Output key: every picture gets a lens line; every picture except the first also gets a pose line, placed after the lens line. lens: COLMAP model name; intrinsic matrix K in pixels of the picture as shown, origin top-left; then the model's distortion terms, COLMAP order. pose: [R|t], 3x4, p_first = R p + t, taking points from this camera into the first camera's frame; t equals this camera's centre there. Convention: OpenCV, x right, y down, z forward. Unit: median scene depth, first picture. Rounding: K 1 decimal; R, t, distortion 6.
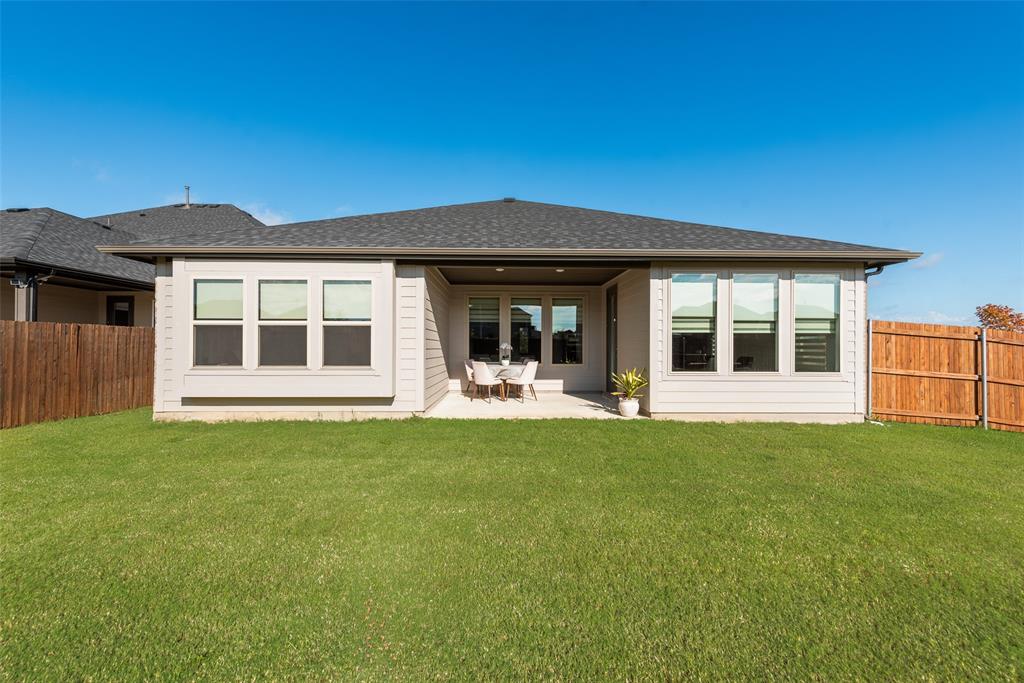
lens RADIAL K [[400.4, 0, 508.1], [0, 400.4, 342.6], [0, 0, 1]] dist [0.005921, -0.000491]
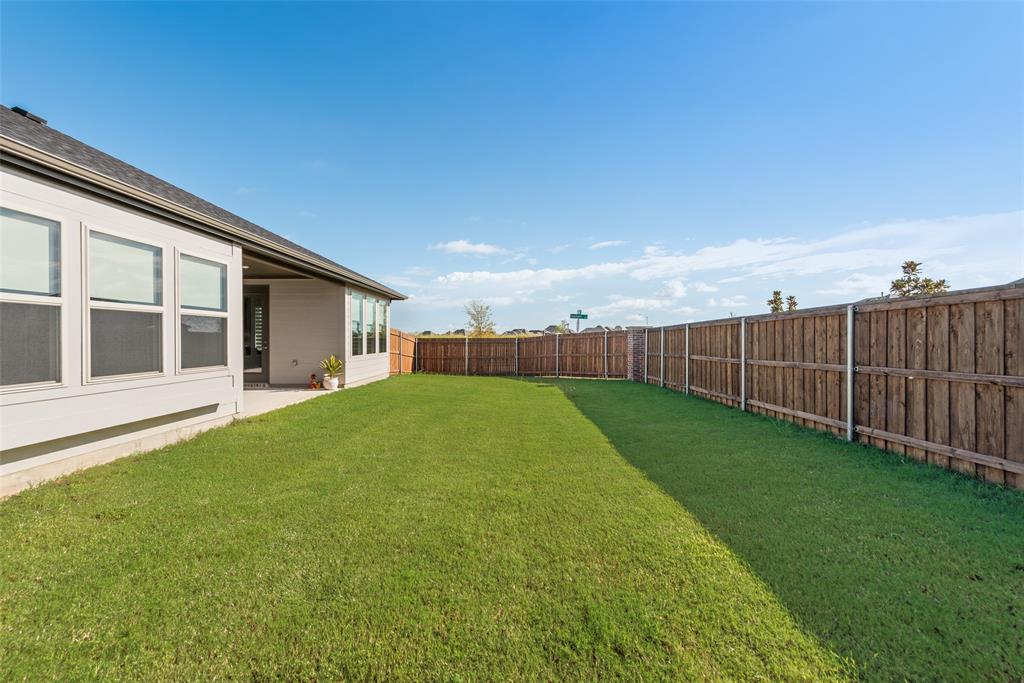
lens RADIAL K [[400.4, 0, 508.1], [0, 400.4, 342.6], [0, 0, 1]] dist [0.005921, -0.000491]
pose [[0.042188, -0.016915, 0.998966, -1.091285], [-0.008676, 0.999813, 0.017296, -0.010979], [-0.999072, -0.009397, 0.042033, 0.337627]]
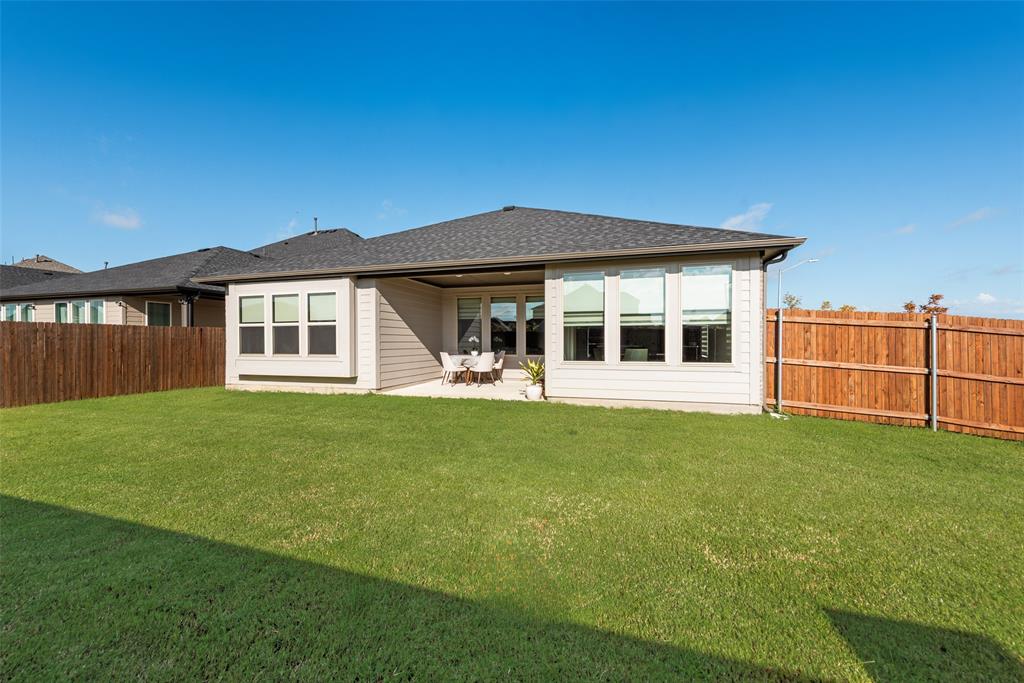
lens RADIAL K [[400.4, 0, 508.1], [0, 400.4, 342.6], [0, 0, 1]] dist [0.005921, -0.000491]
pose [[0.951085, -0.004917, -0.308889, 0.600906], [0.009094, 0.999886, 0.012085, 0.006112], [0.308794, -0.014303, 0.951021, -0.120094]]
